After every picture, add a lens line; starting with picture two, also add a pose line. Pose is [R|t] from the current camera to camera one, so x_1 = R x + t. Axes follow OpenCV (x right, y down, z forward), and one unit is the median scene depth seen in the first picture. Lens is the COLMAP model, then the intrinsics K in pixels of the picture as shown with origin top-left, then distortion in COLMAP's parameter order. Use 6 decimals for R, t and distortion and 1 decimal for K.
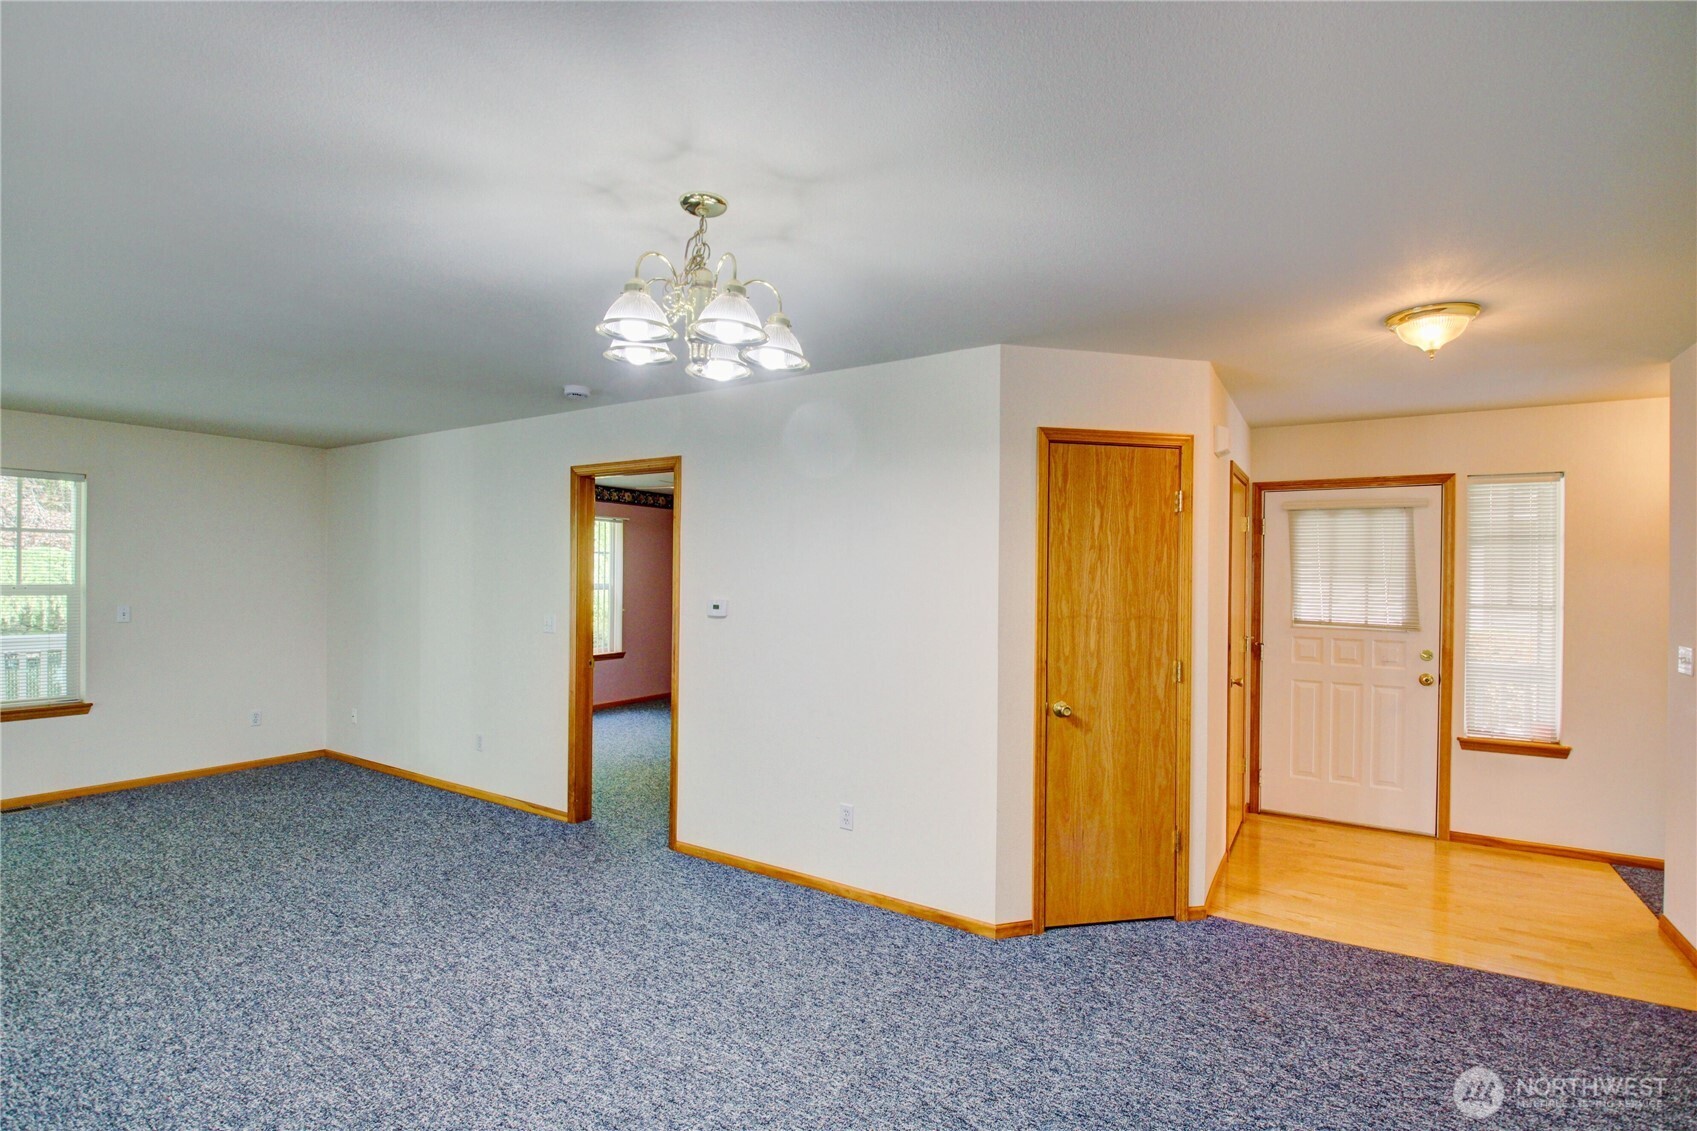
lens RADIAL K [[789.2, 0, 842.2], [0, 789.2, 572.5], [0, 0, 1]] dist [0.003767, -0.018401]
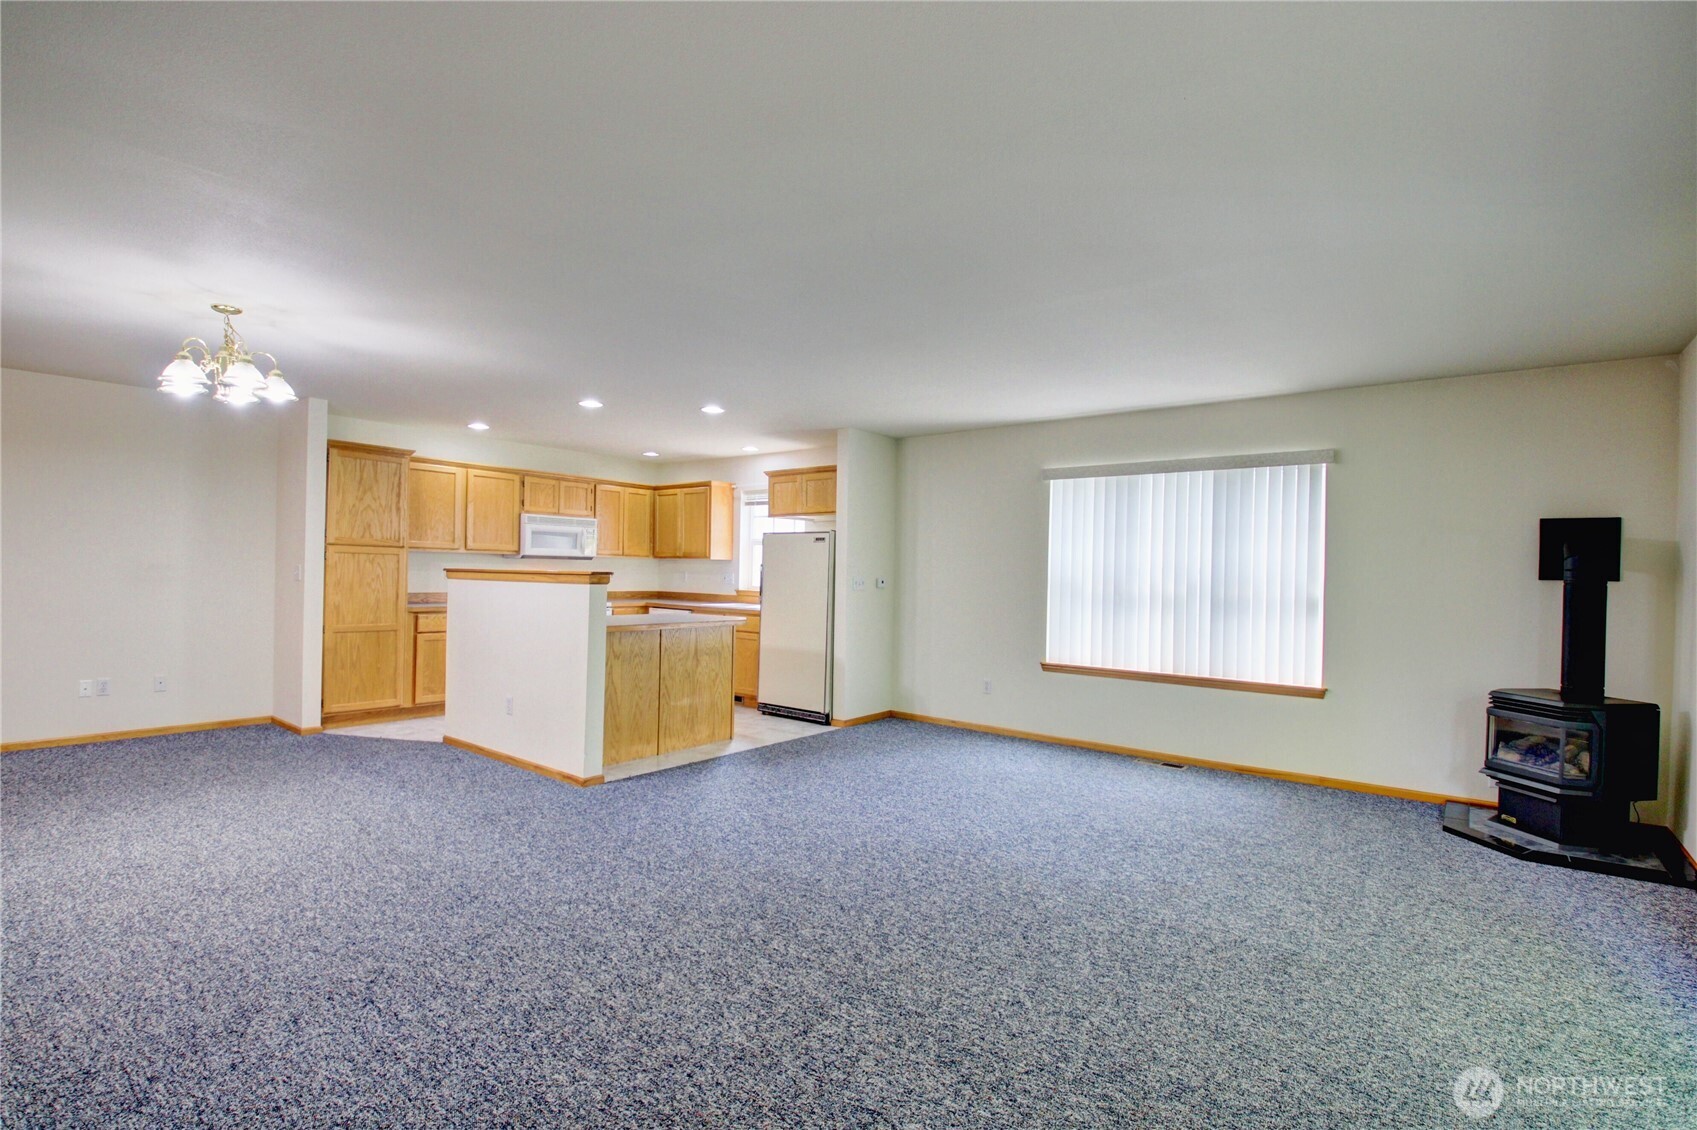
lens RADIAL K [[789.2, 0, 841.5], [0, 789.2, 579.3], [0, 0, 1]] dist [0.003767, -0.018401]
pose [[-0.993668, -0.031741, 0.107779, -0.818767], [-0.031588, 0.999496, 0.003126, 0.047236], [-0.107824, -0.000298, -0.994170, 1.206567]]
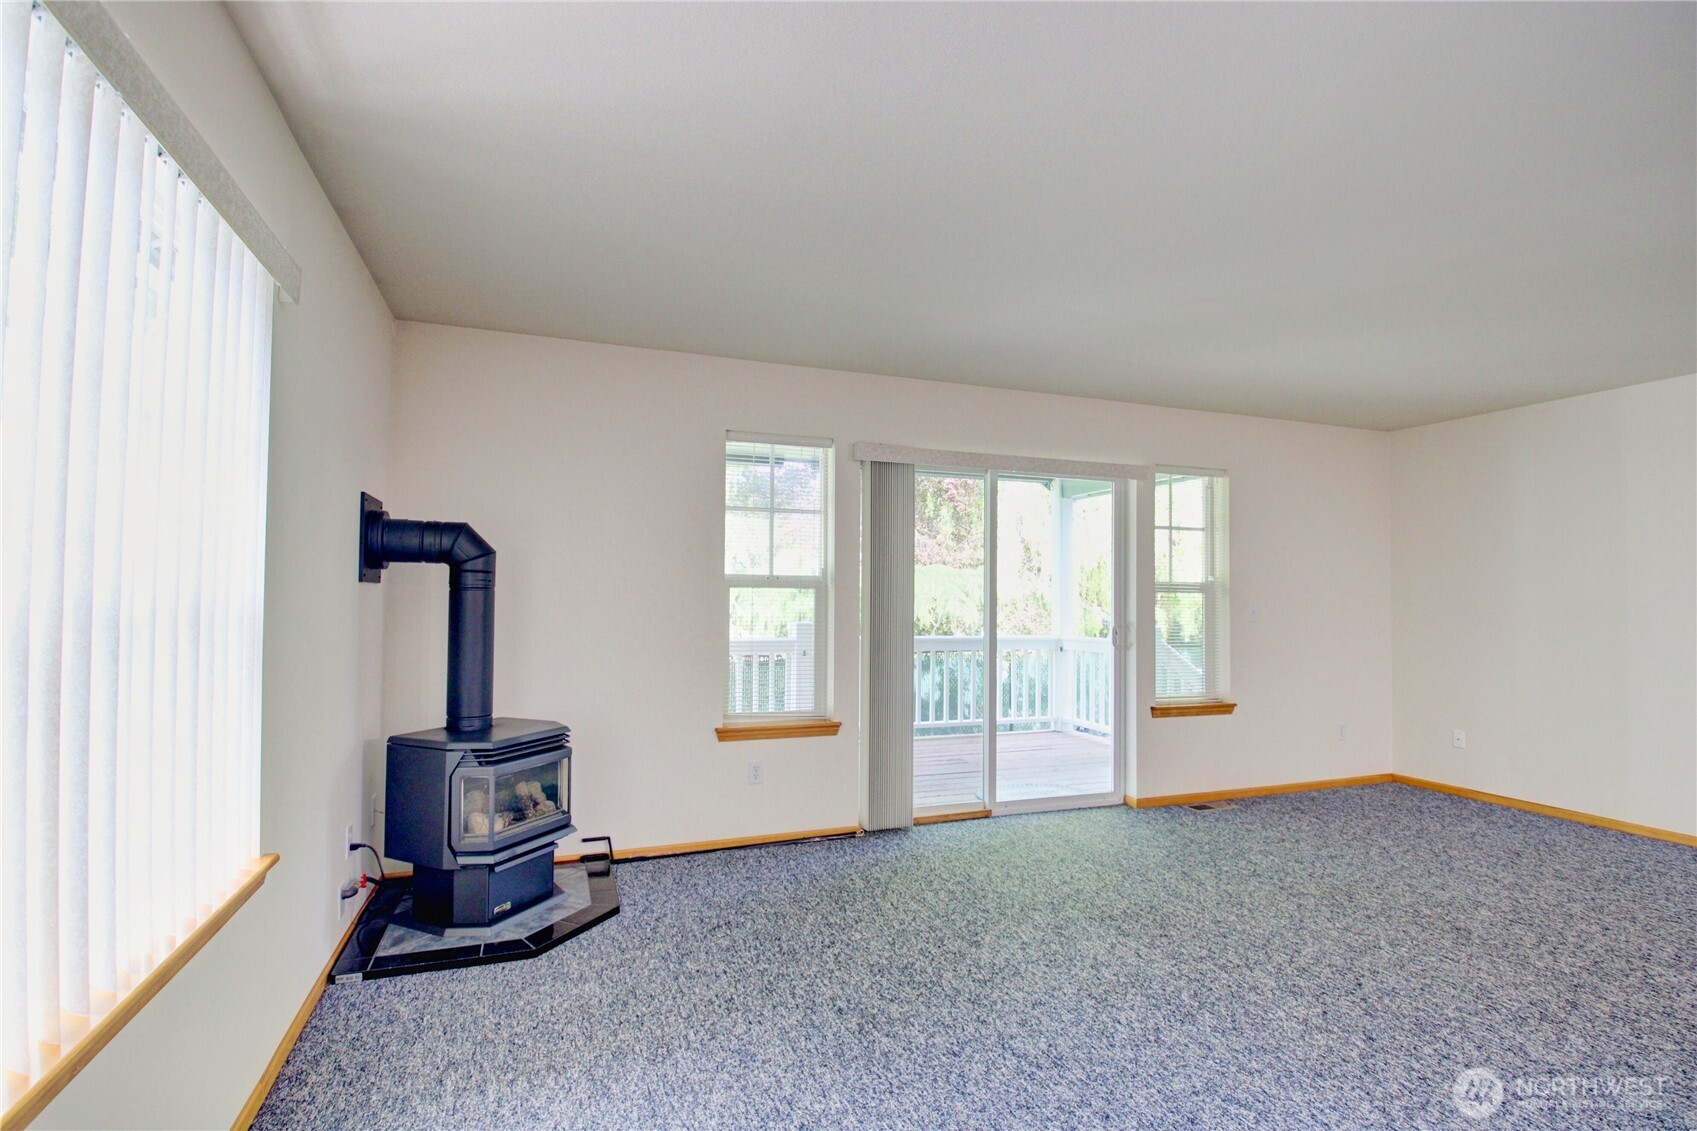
lens RADIAL K [[789.2, 0, 843.7], [0, 789.2, 569.9], [0, 0, 1]] dist [0.003767, -0.018401]
pose [[0.797822, -0.025294, -0.602362, -0.850934], [0.003094, 0.999278, -0.037863, 0.041085], [0.602885, 0.028345, 0.797325, -0.098052]]
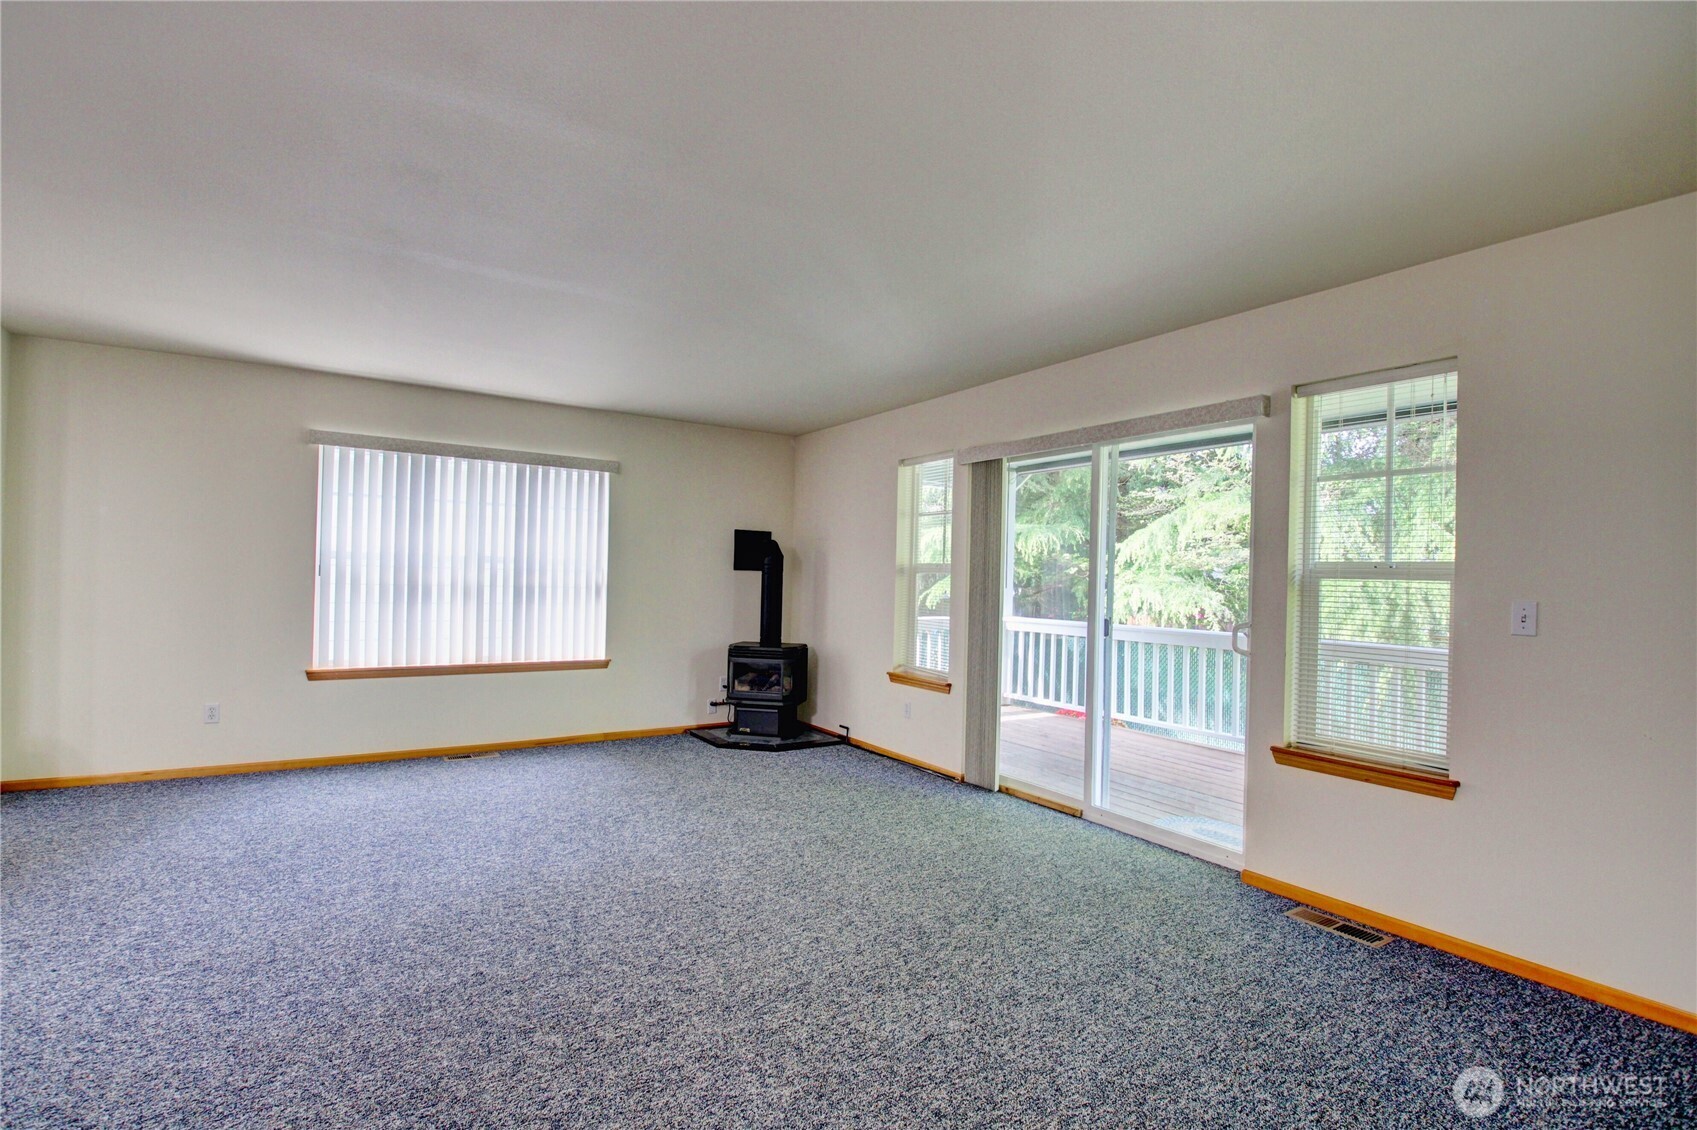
lens RADIAL K [[789.2, 0, 840.0], [0, 789.2, 576.7], [0, 0, 1]] dist [0.003767, -0.018401]
pose [[-0.415854, -0.020172, -0.909208, -0.335997], [-0.023534, 0.999658, -0.011414, 0.048972], [0.909127, 0.016651, -0.416186, 0.947309]]
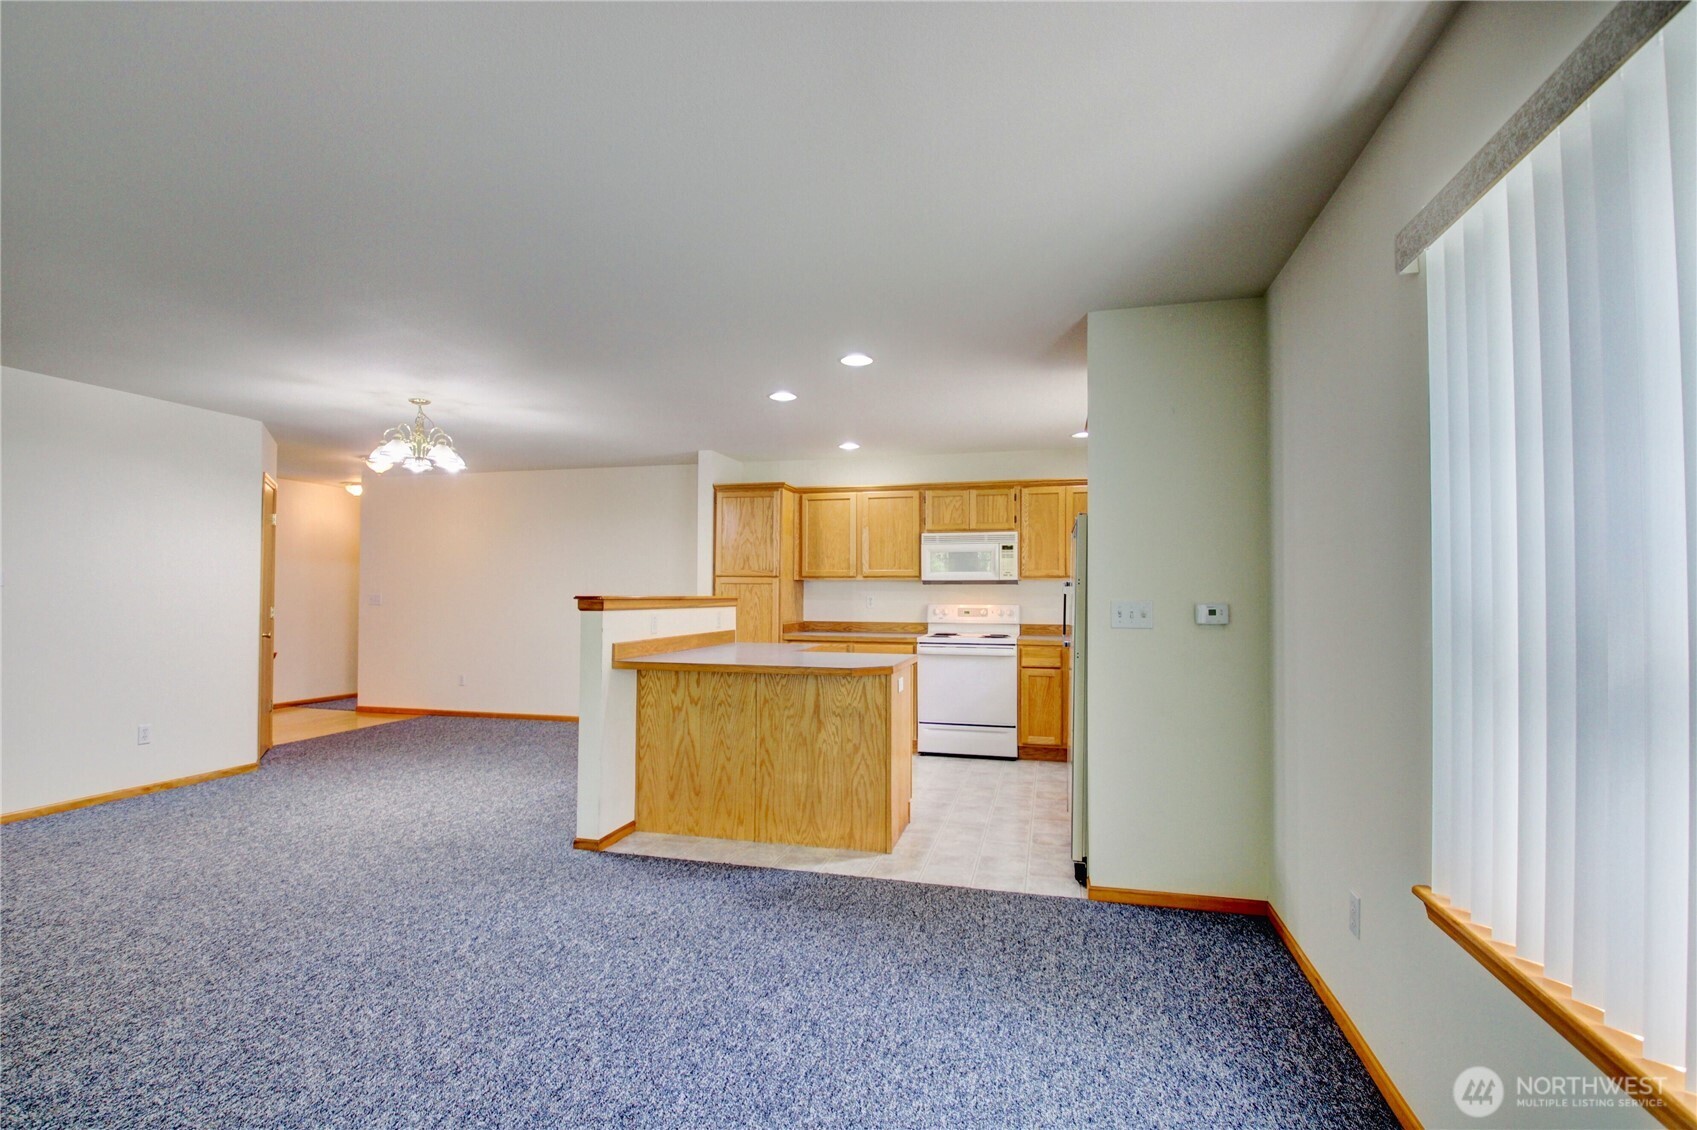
lens RADIAL K [[789.2, 0, 839.2], [0, 789.2, 569.0], [0, 0, 1]] dist [0.003767, -0.018401]
pose [[-0.301196, 0.016637, 0.953417, -1.305383], [-0.013779, 0.999667, -0.021797, 0.035672], [-0.953463, -0.019702, -0.300866, 0.231380]]
